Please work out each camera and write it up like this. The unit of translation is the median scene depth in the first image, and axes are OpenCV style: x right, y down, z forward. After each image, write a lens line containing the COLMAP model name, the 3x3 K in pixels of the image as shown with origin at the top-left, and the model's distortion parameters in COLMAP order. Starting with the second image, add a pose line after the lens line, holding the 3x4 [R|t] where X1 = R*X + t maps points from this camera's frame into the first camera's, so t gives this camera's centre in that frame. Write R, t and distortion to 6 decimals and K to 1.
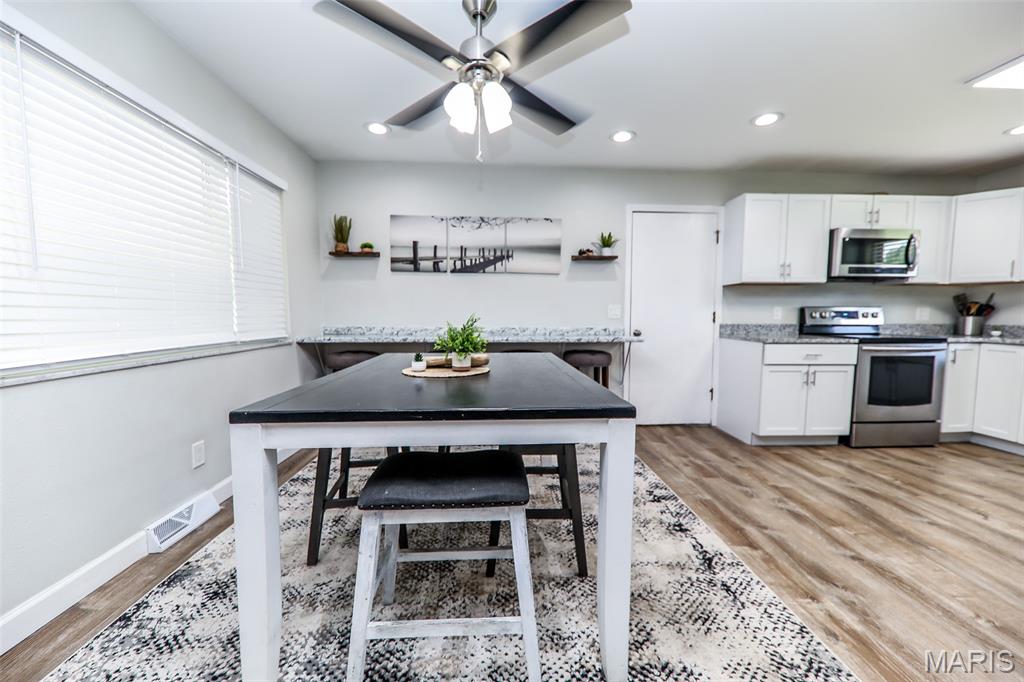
lens RADIAL K [[399.1, 0, 512.5], [0, 399.1, 344.1], [0, 0, 1]] dist [0.001382, -0.000058]
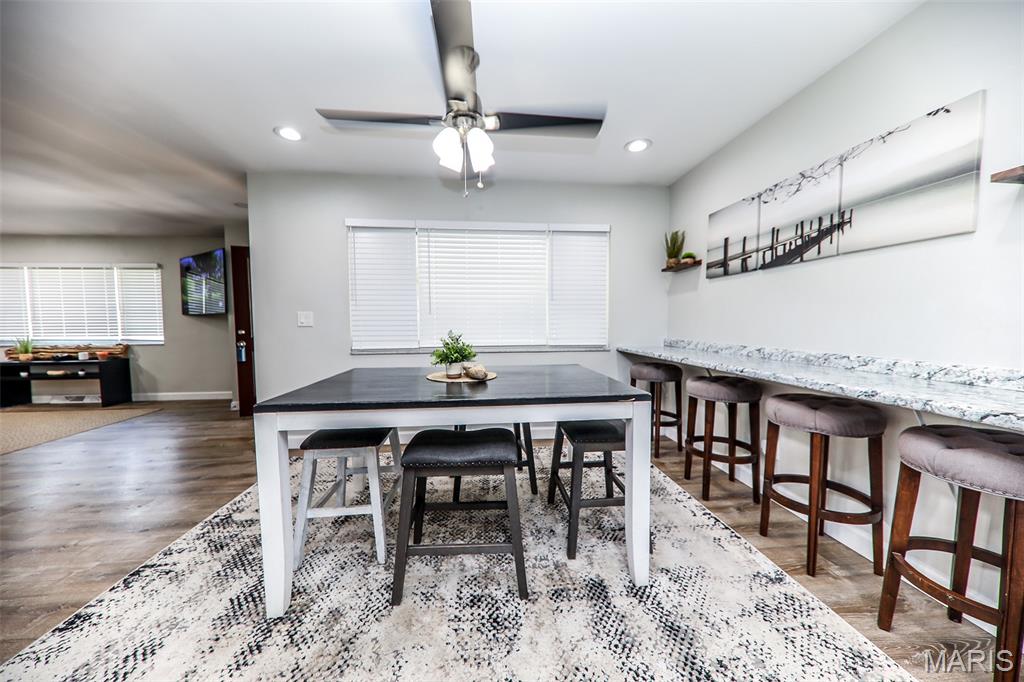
lens RADIAL K [[354.4, 0, 512.0], [0, 354.4, 341.0], [0, 0, 1]] dist [0.012543, -0.006994]
pose [[0.039121, 0.047505, -0.998105, 0.464948], [-0.070515, 0.996510, 0.044665, -0.050984], [0.996743, 0.068634, 0.042334, 0.546126]]
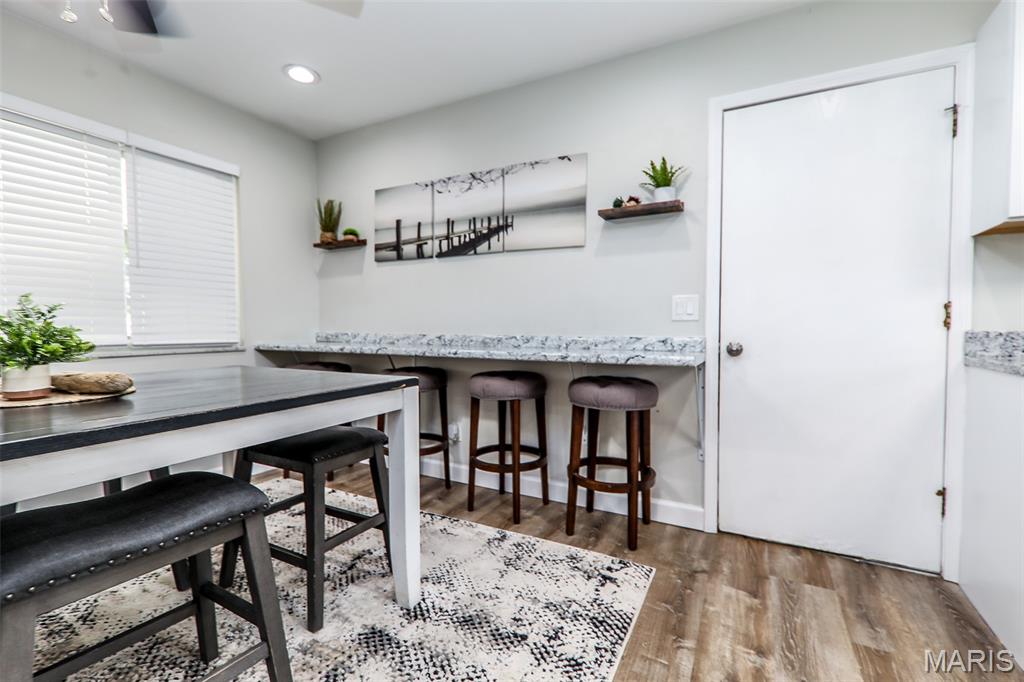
lens RADIAL K [[449.4, 0, 516.0], [0, 449.4, 341.6], [0, 0, 1]] dist [0.005235, 0.000027]
pose [[0.859172, 0.014832, -0.511472, 0.380532], [-0.037512, 0.998716, -0.034051, -0.008137], [0.510310, 0.048442, 0.858625, 0.392937]]
